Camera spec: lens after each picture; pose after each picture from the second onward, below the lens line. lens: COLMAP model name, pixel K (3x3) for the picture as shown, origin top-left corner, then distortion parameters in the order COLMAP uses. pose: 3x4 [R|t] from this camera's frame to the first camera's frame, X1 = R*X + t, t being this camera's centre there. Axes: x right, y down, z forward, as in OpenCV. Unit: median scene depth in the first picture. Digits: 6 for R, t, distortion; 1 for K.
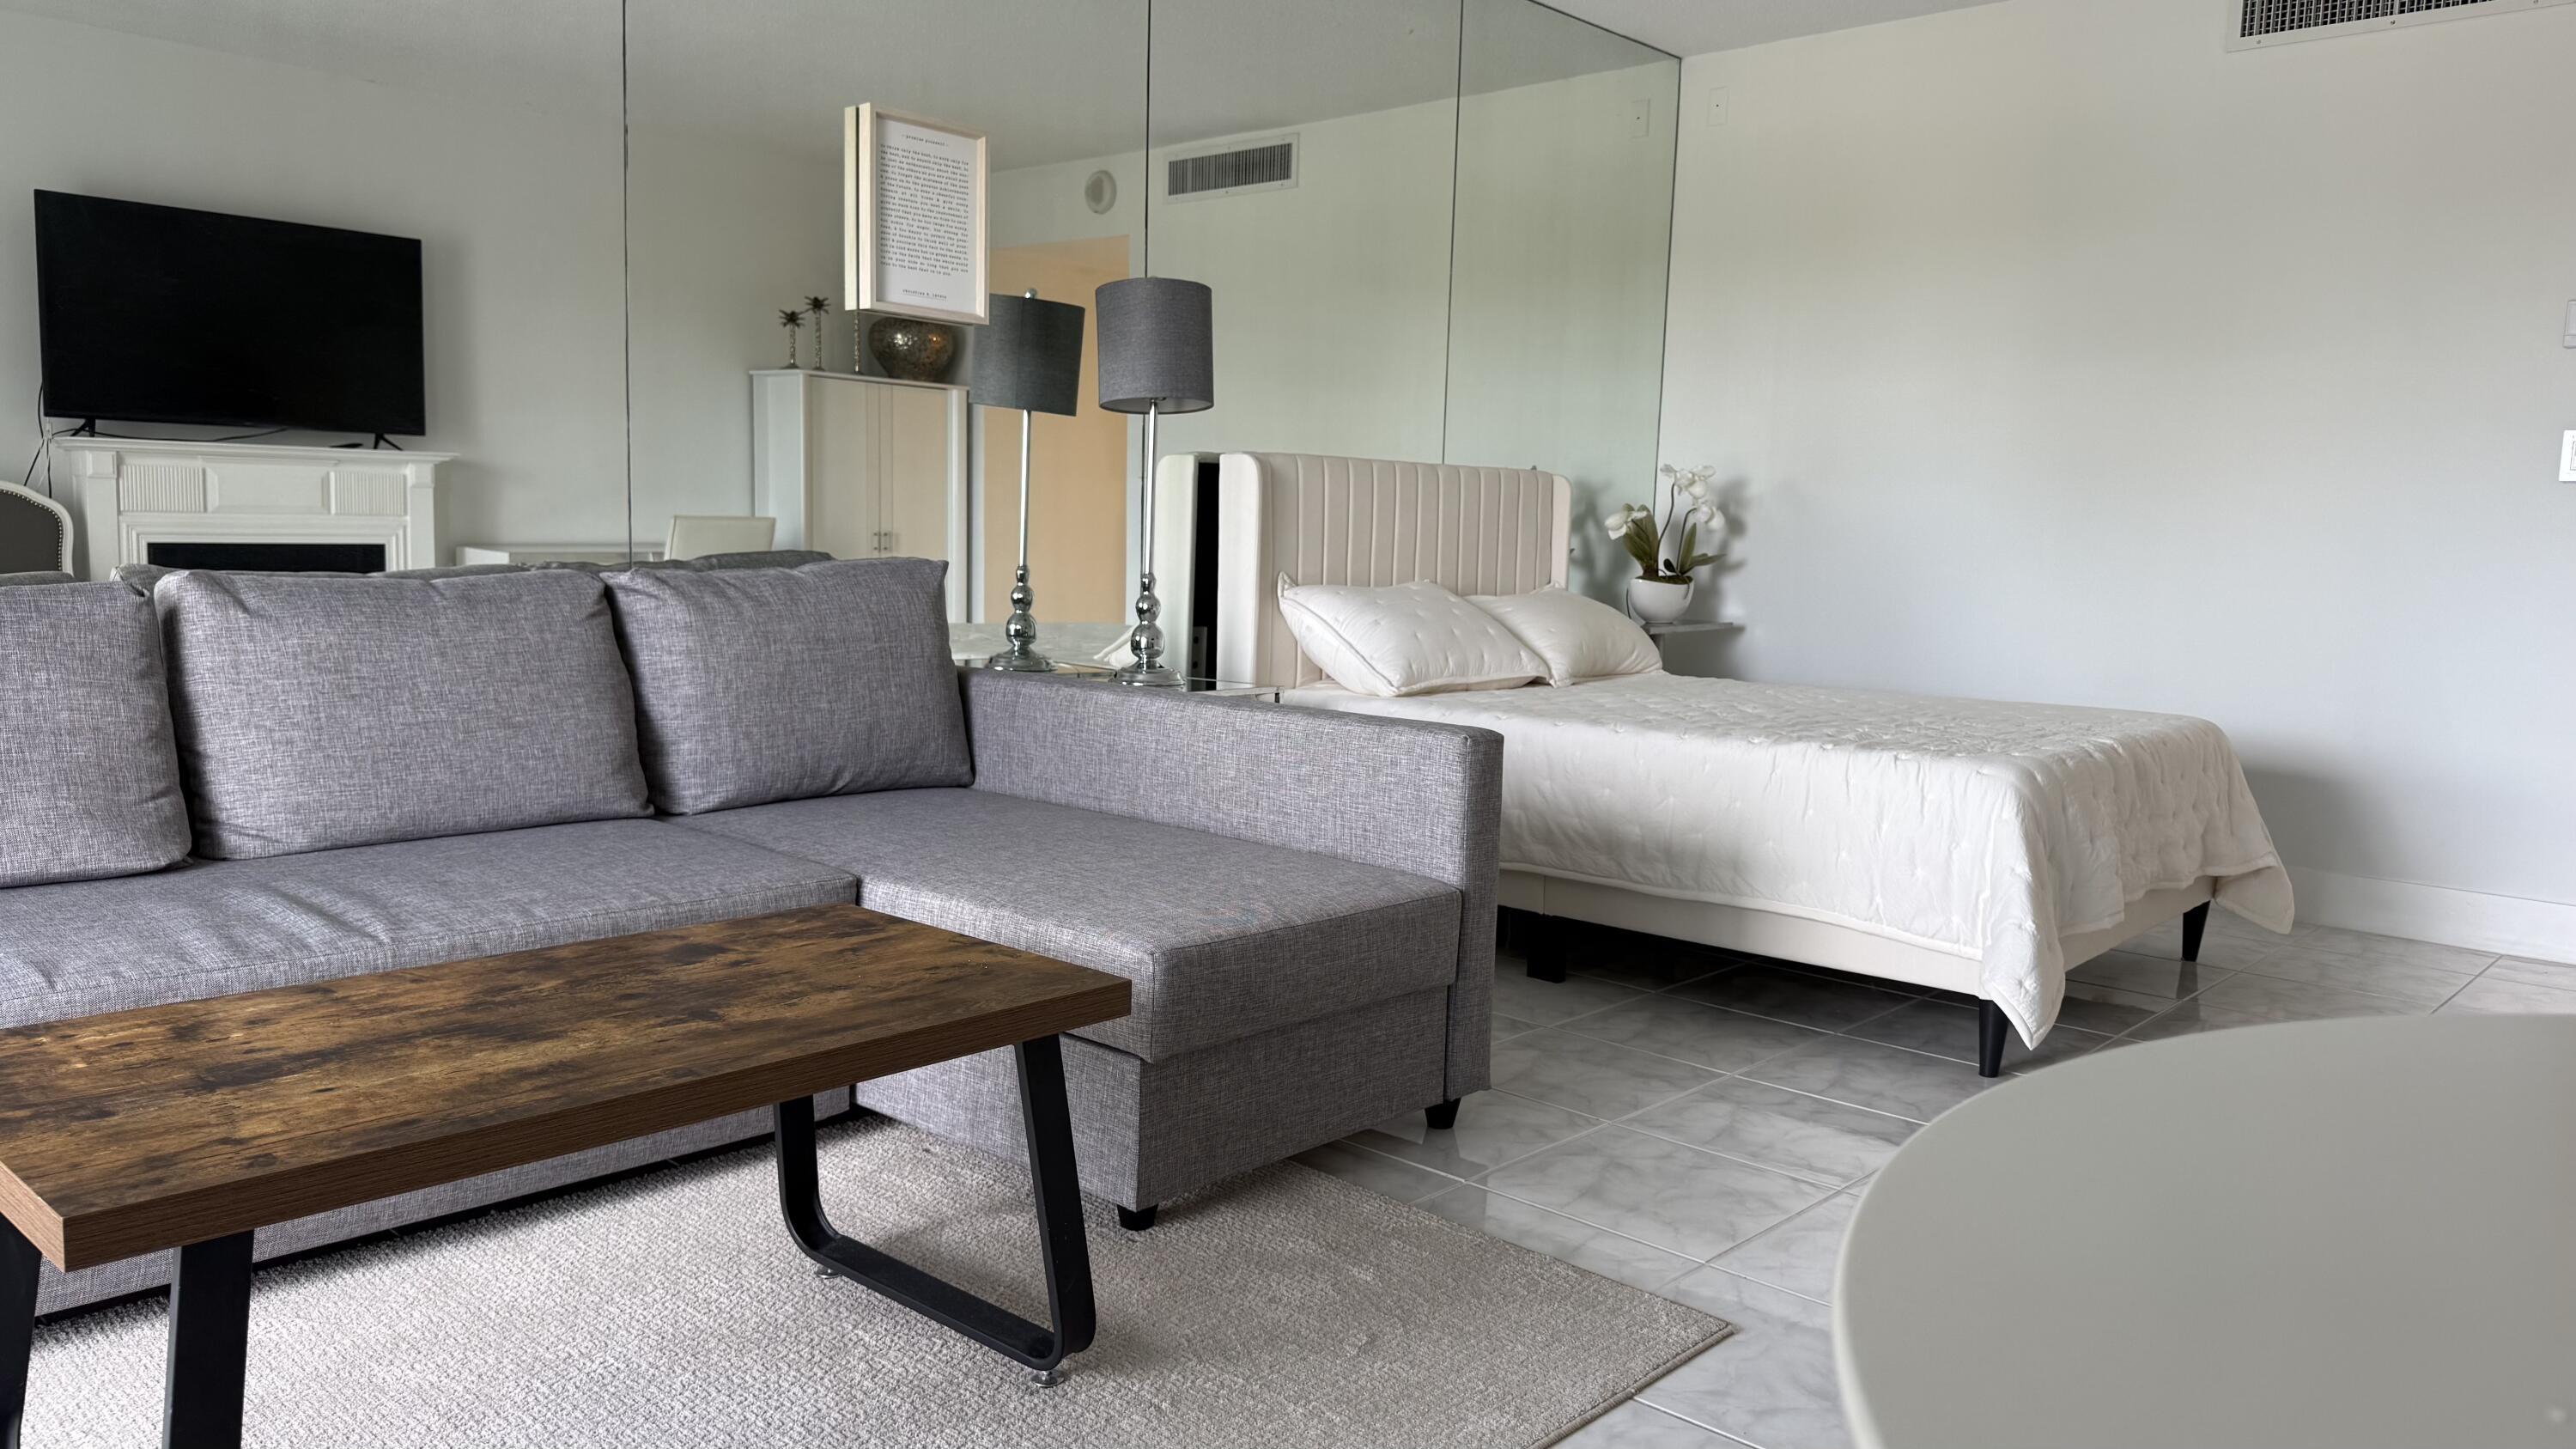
lens RADIAL K [[1803.2, 0, 1349.2], [0, 1803.2, 724.6], [0, 0, 1]] dist [0.032617, -0.057643]
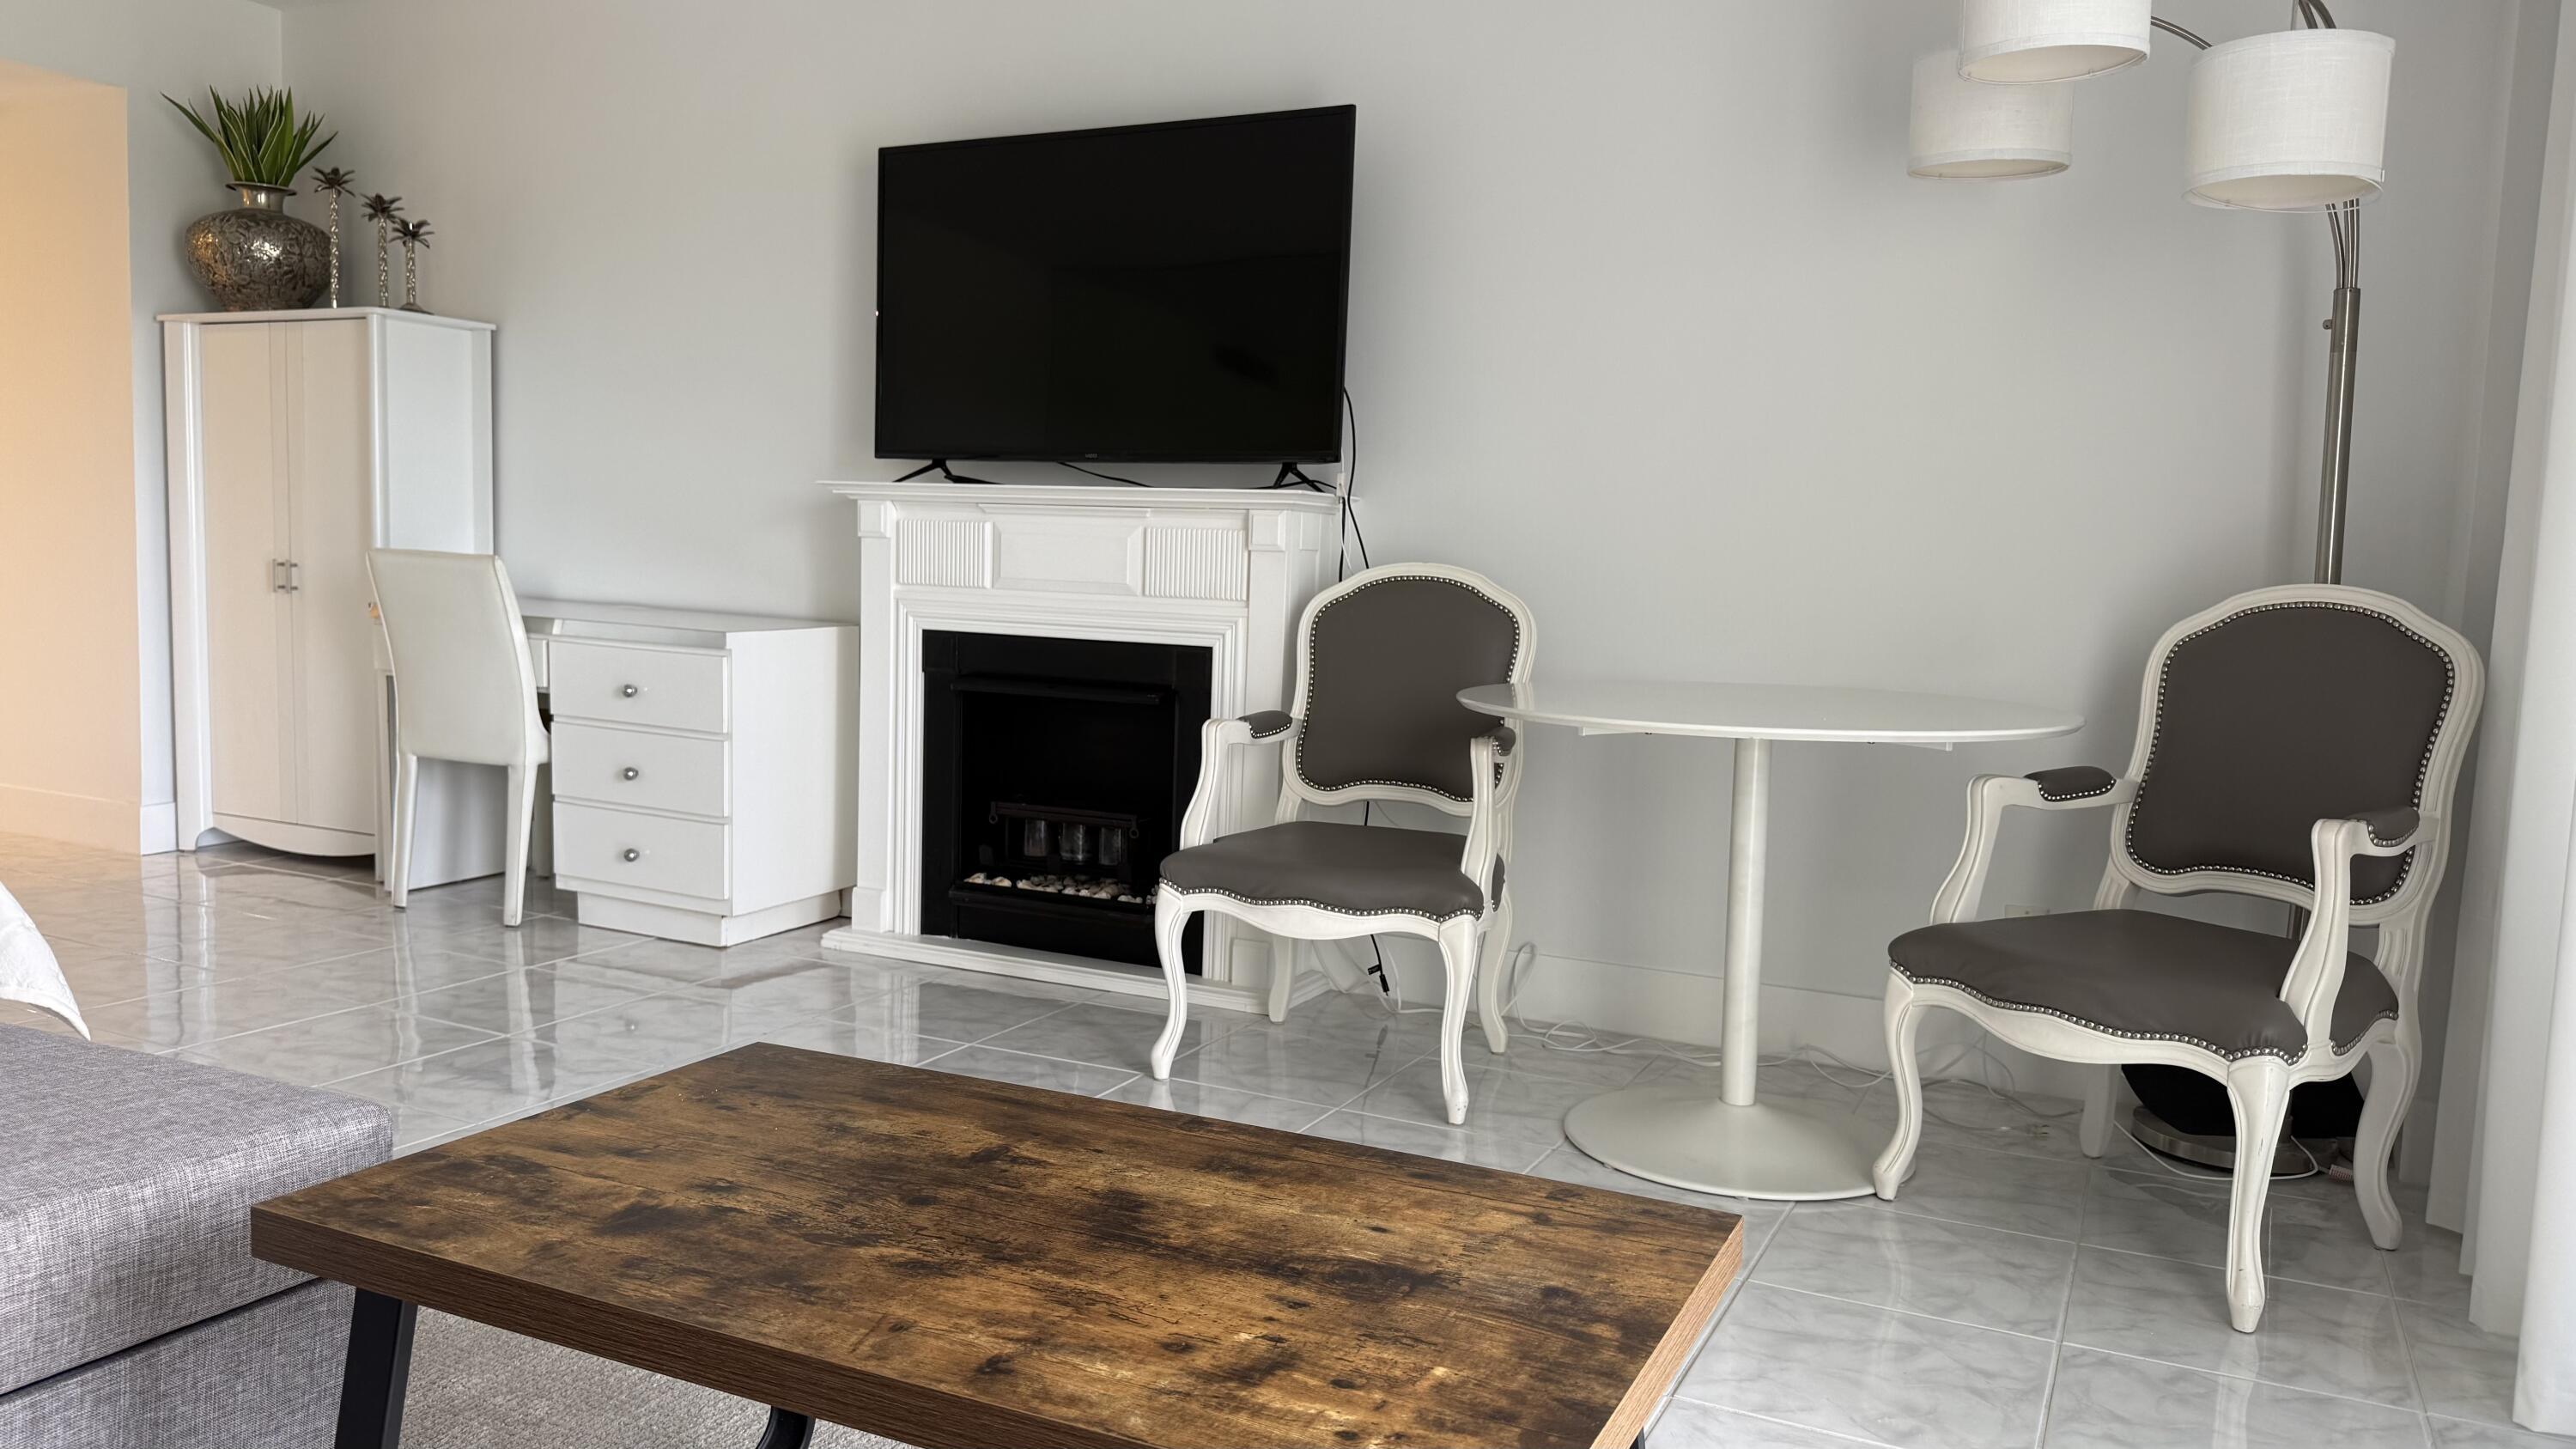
lens RADIAL K [[1779.4, 0, 1297.1], [0, 1779.4, 729.2], [0, 0, 1]] dist [0.088180, -0.138270]
pose [[-0.259244, -0.132477, 0.956683, -1.240726], [0.061651, 0.986258, 0.153279, -0.161920], [-0.963842, 0.098717, -0.247514, 1.120563]]
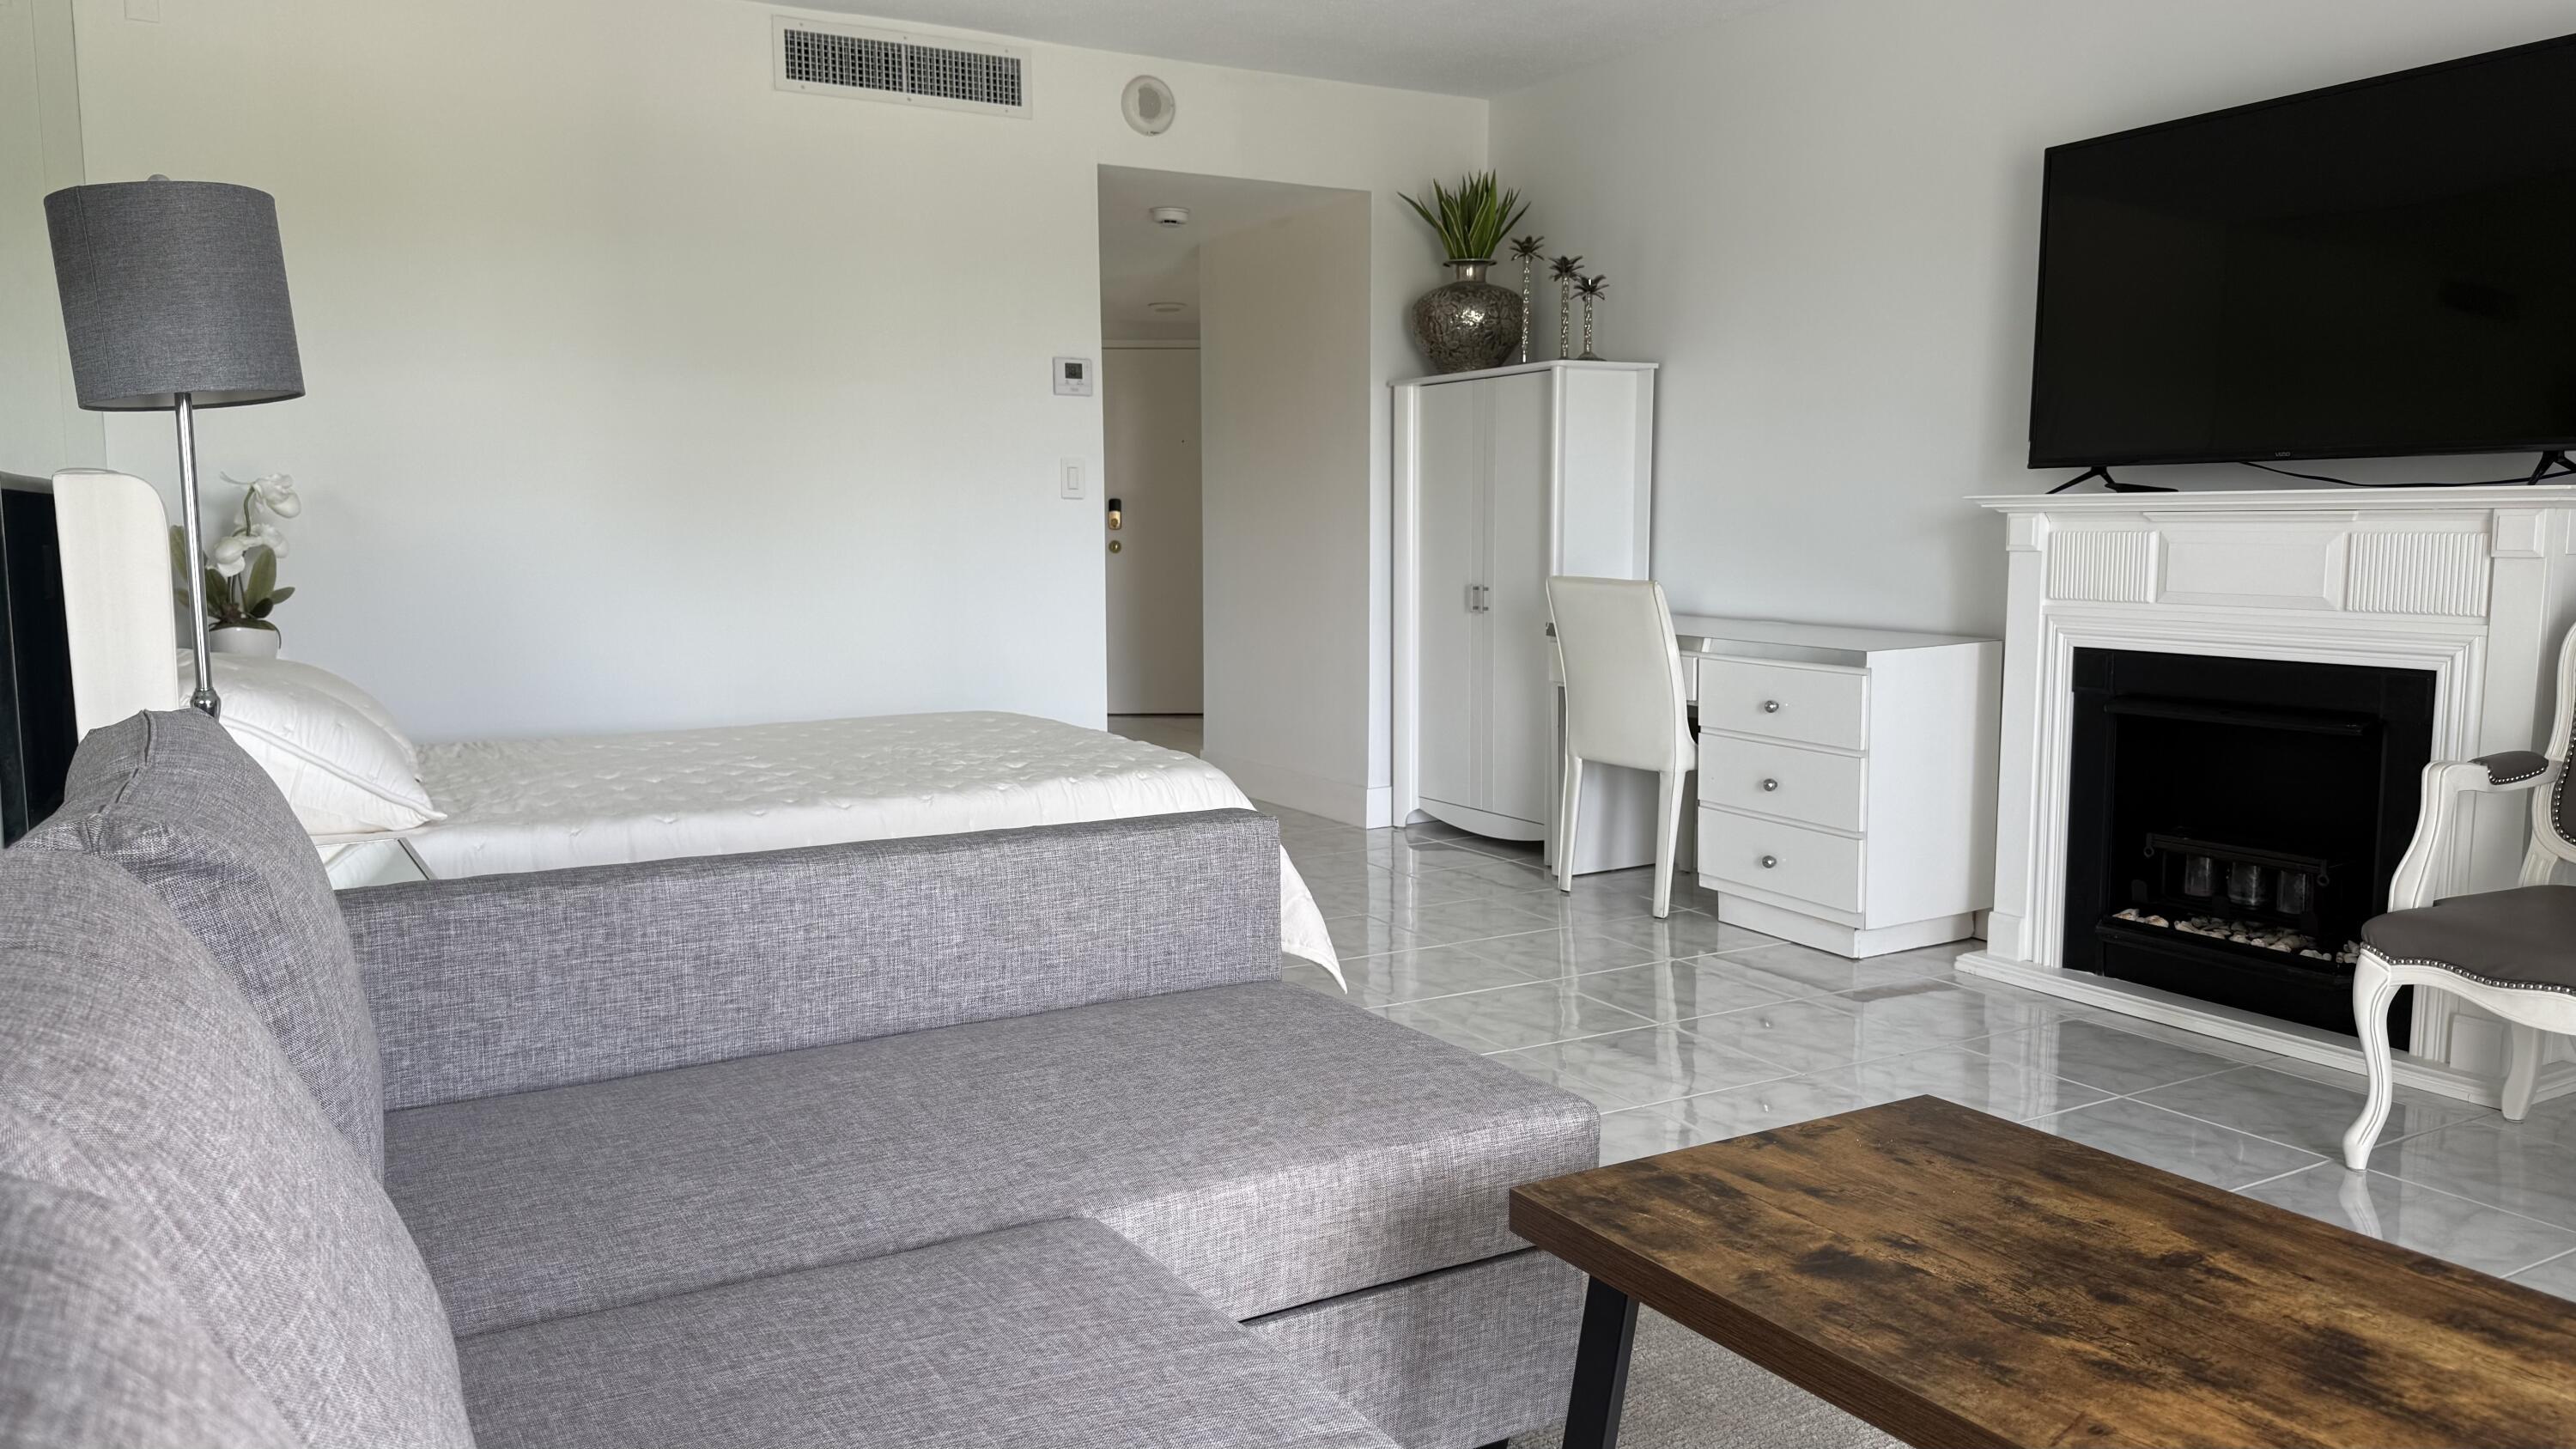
lens RADIAL K [[1799.0, 0, 1288.6], [0, 1799.0, 744.7], [0, 0, 1]] dist [0.031437, -0.040896]
pose [[0.330509, -0.148383, 0.932065, -1.295271], [0.118931, 0.986240, 0.114835, -0.222227], [-0.936279, 0.072897, 0.343609, 1.153482]]
